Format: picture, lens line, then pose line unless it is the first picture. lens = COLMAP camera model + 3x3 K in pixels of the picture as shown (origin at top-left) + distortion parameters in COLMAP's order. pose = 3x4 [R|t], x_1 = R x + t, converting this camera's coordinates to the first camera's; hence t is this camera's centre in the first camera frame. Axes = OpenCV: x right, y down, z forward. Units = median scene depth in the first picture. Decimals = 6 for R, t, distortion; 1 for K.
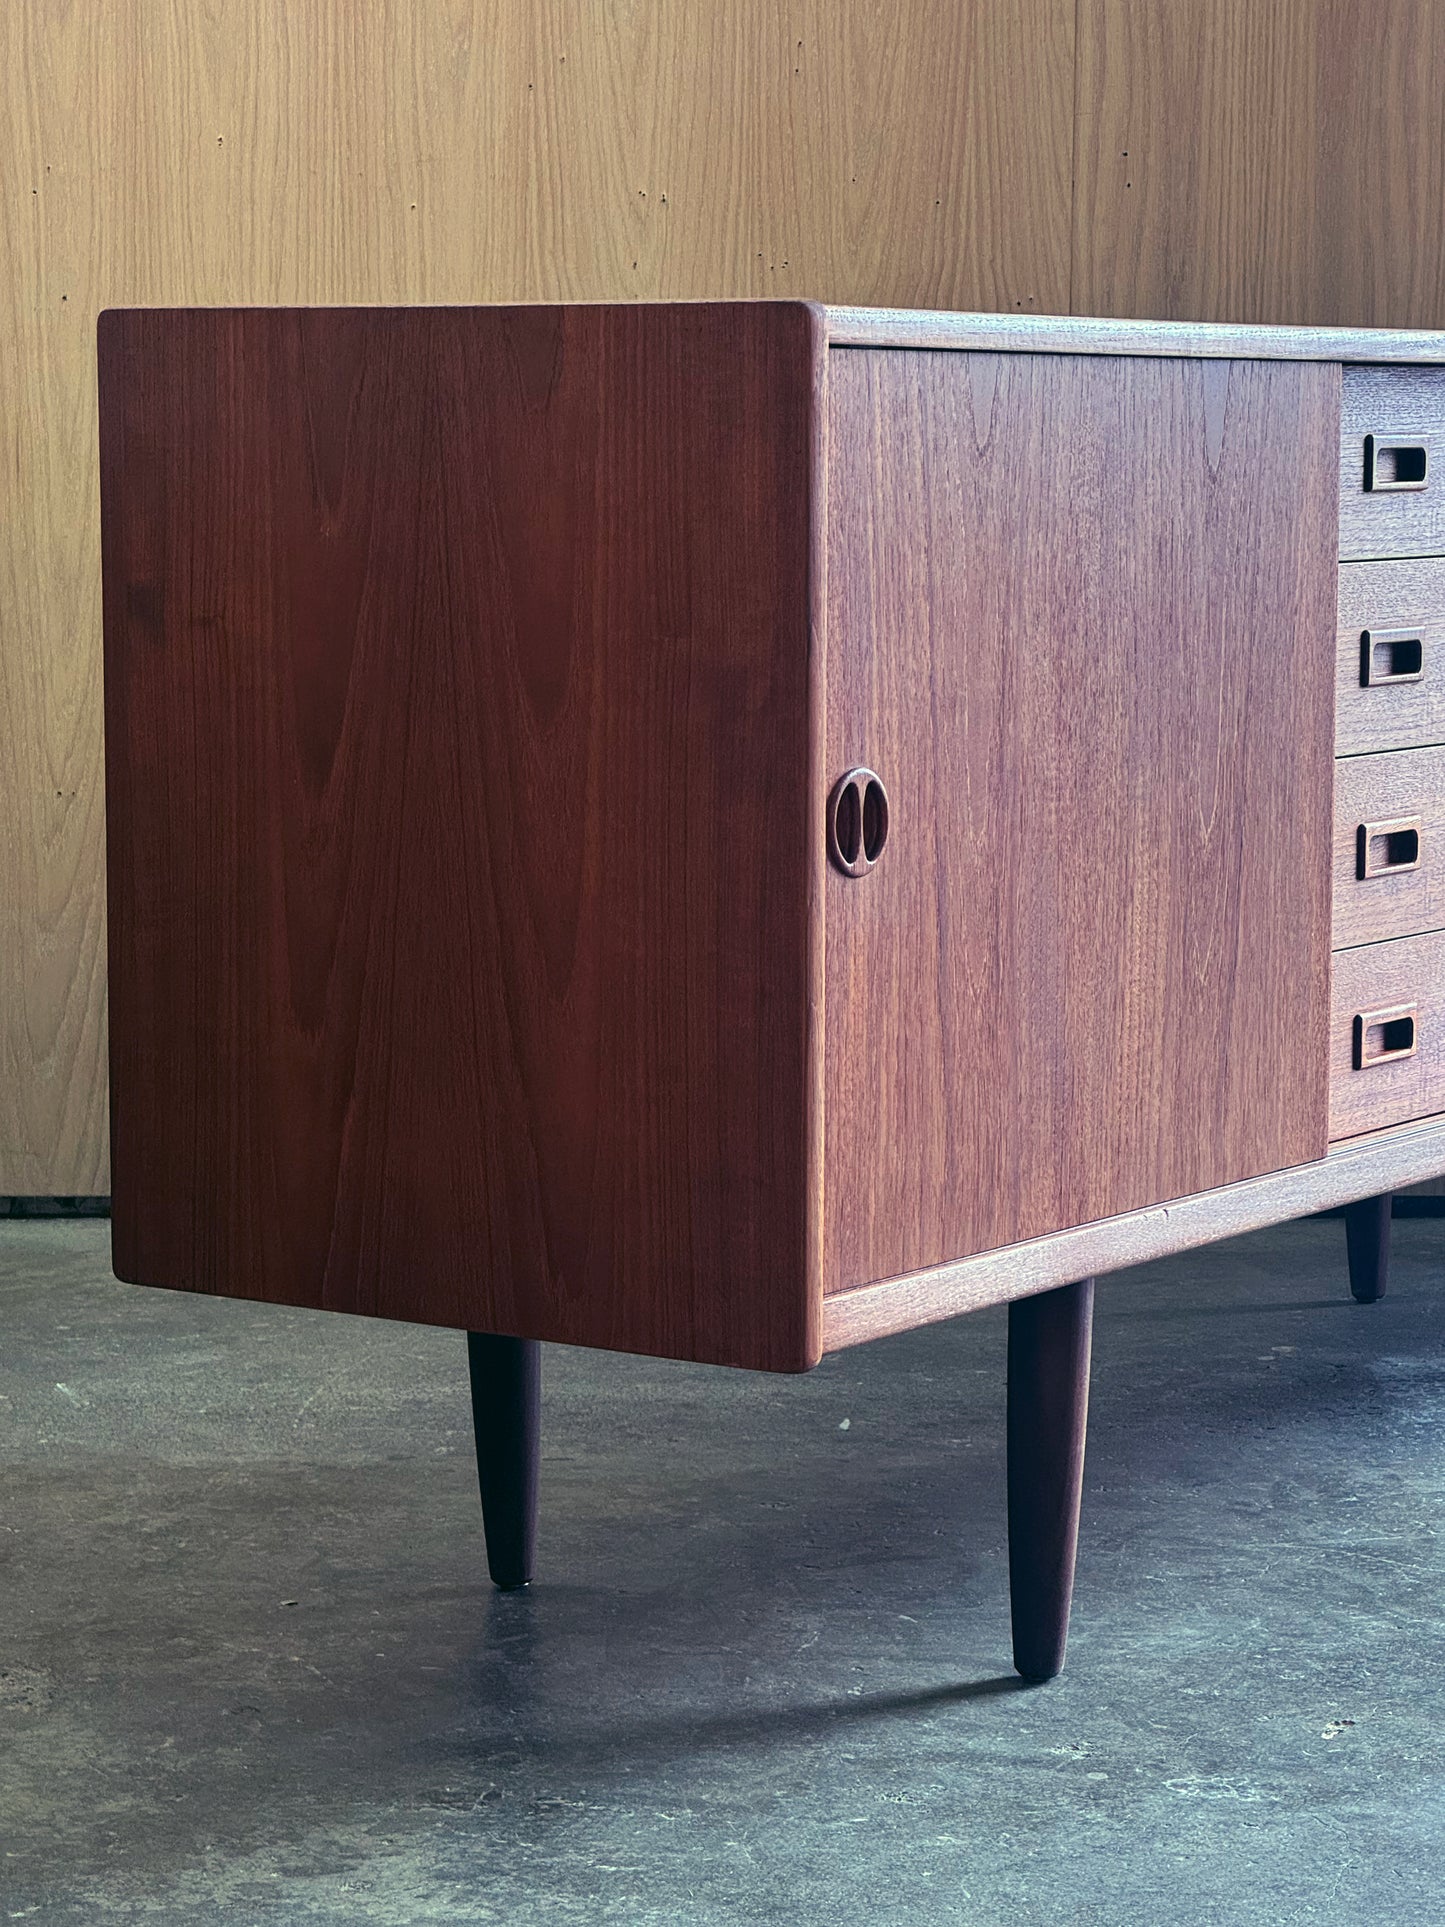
lens RADIAL K [[4687.4, 0, 772.7], [0, 4687.4, 1000.2], [0, 0, 1]] dist [0.122944, 1.588394]
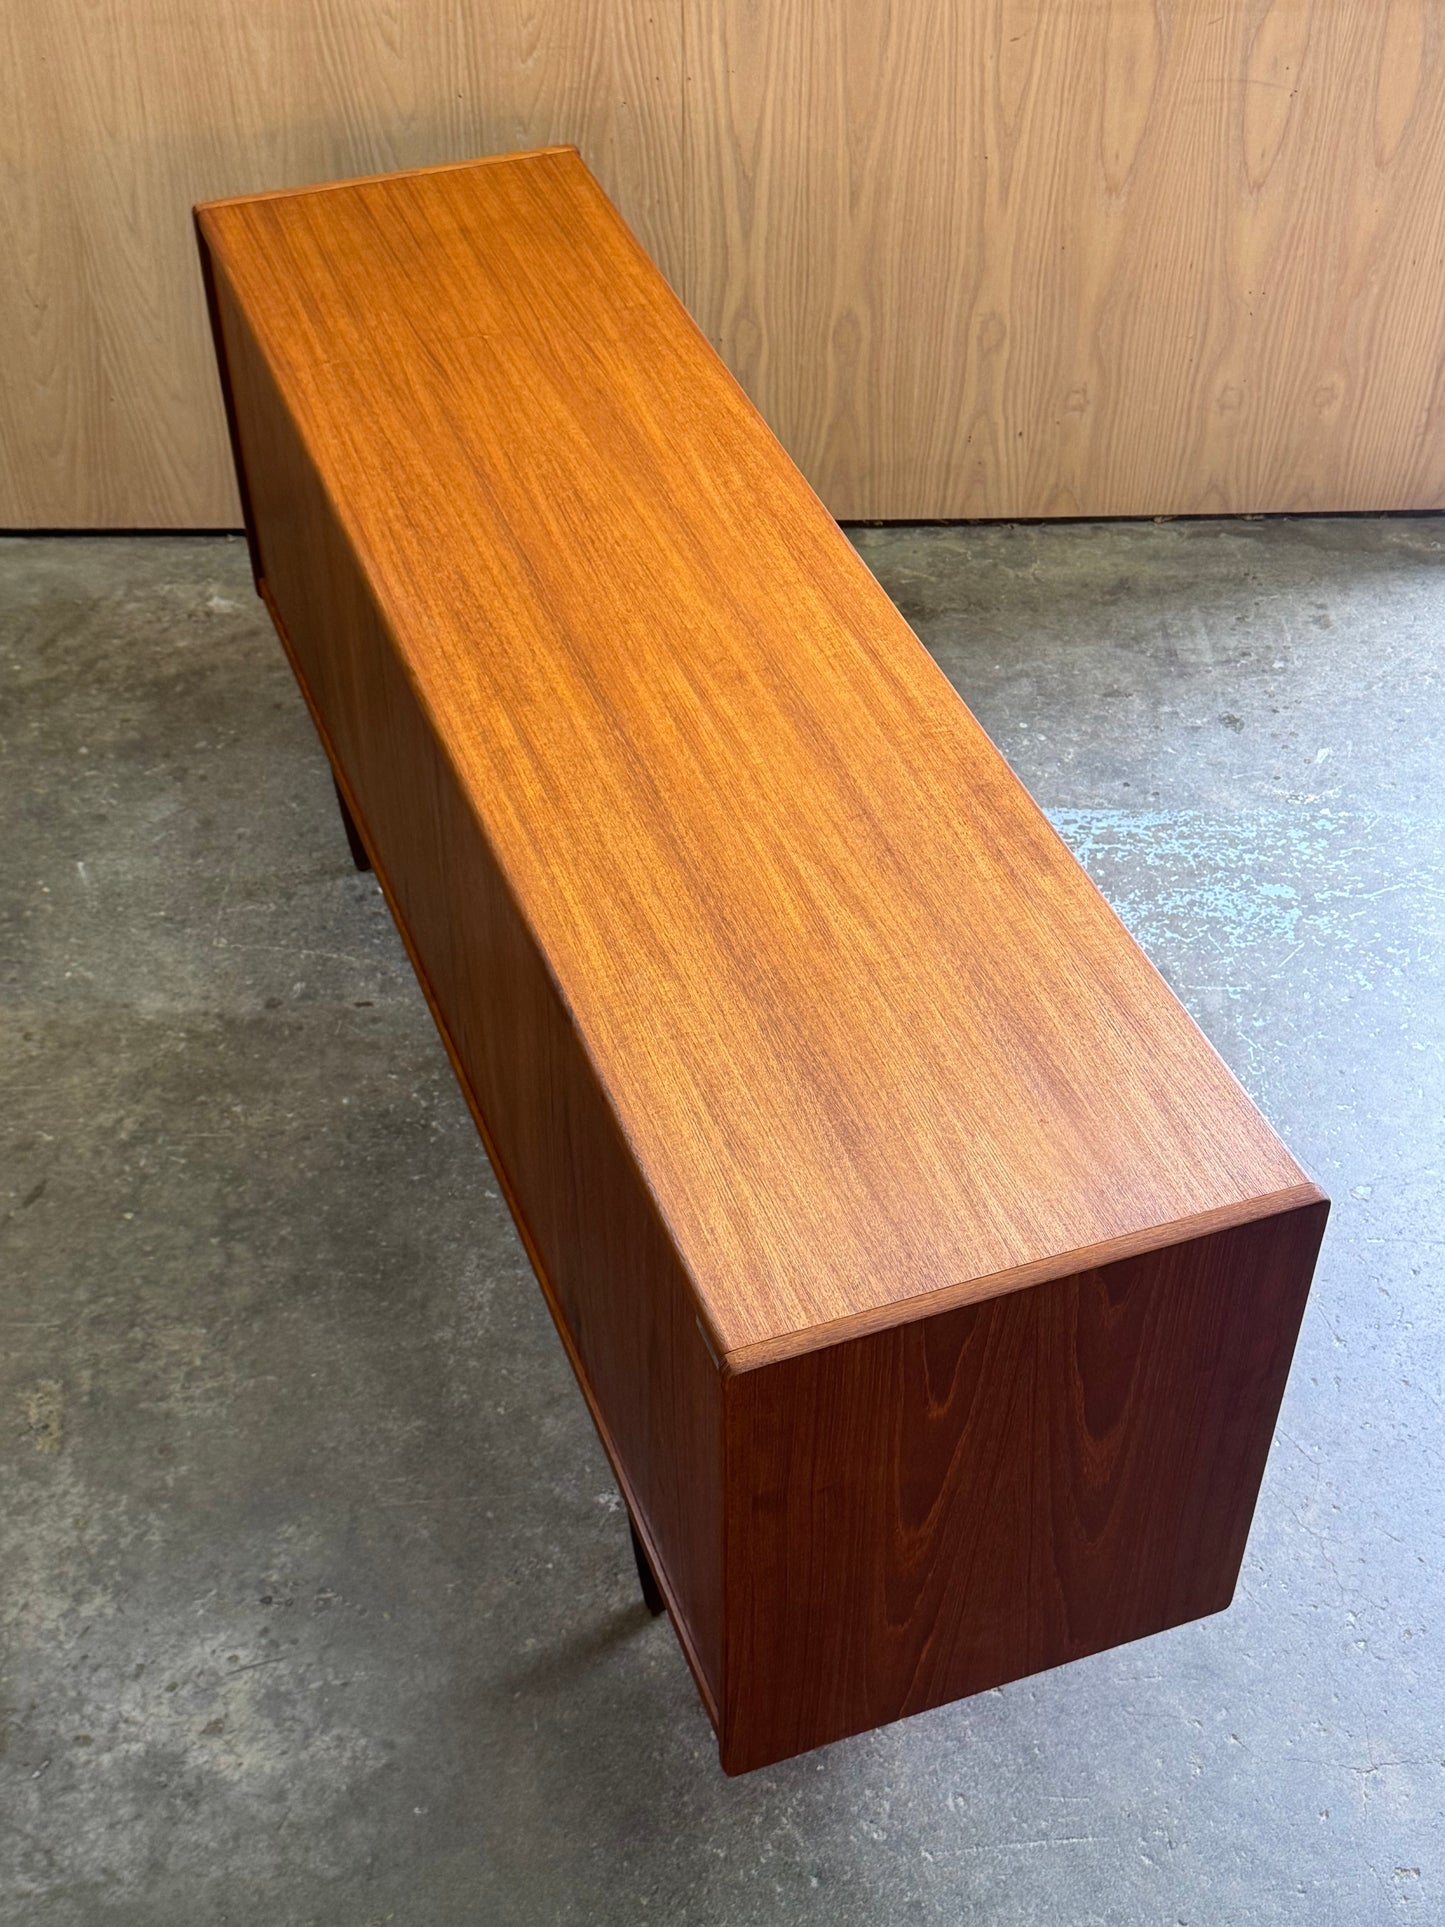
lens RADIAL K [[2440.8, 0, 726.5], [0, 2440.8, 979.8], [0, 0, 1]] dist [0.198244, -0.472160]
pose [[0.999706, -0.015647, 0.018529, 0.087333], [0.001309, 0.797723, 0.603023, -0.549722], [-0.024216, -0.602821, 0.797509, 0.314433]]
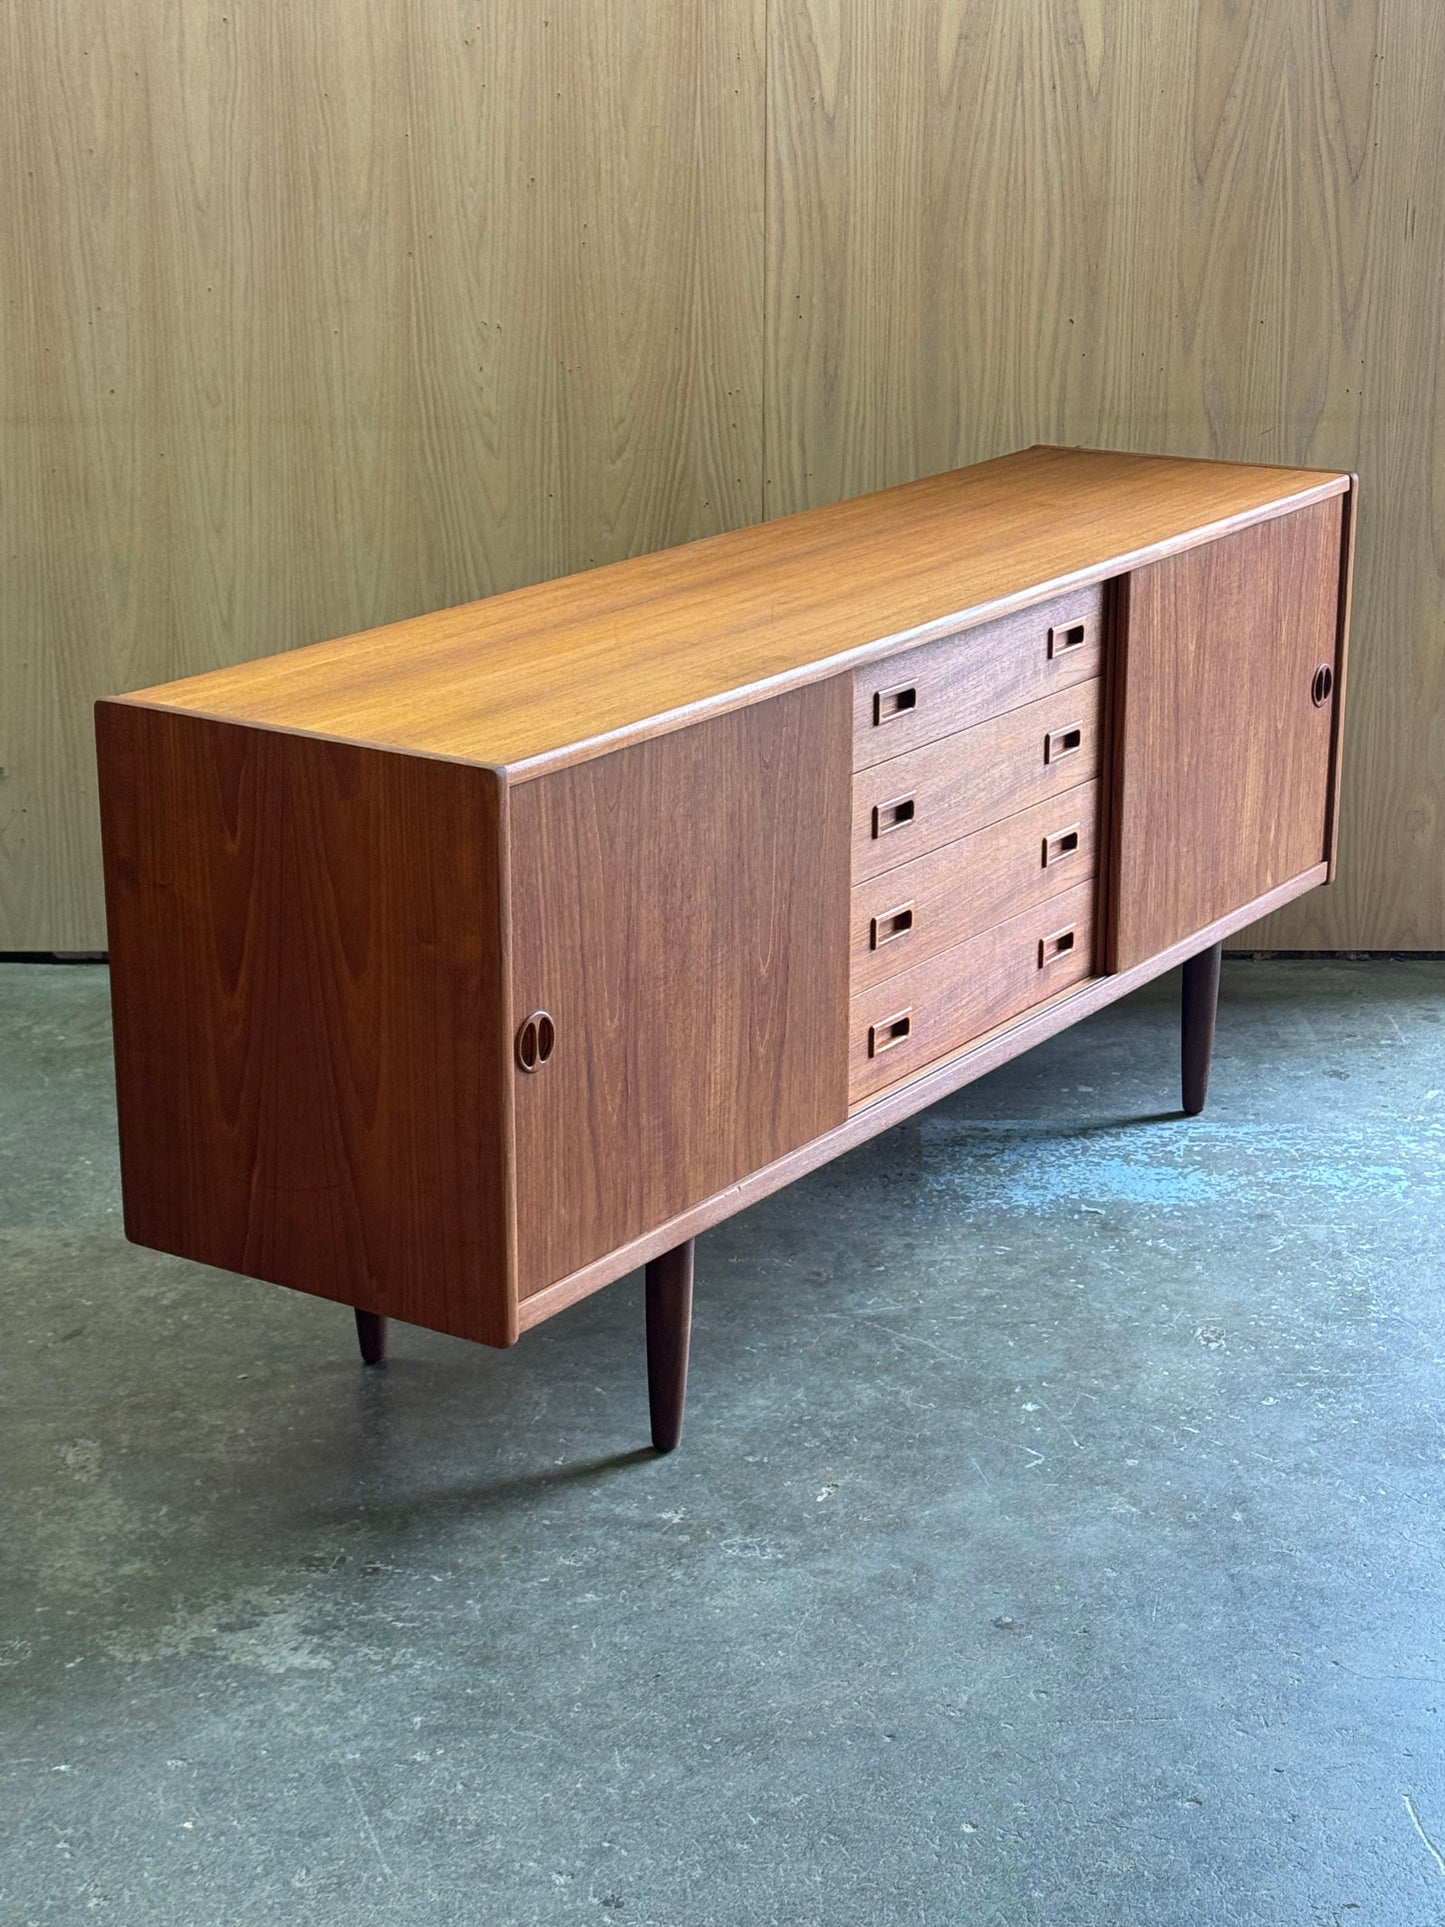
lens RADIAL K [[3364.3, 0, 726.4], [0, 3364.3, 990.3], [0, 0, 1]] dist [0.149184, -0.097715]
pose [[0.999998, -0.001576, -0.001106, 0.078361], [0.001762, 0.980600, 0.196013, -0.261252], [0.000776, -0.196015, 0.980601, -0.191835]]
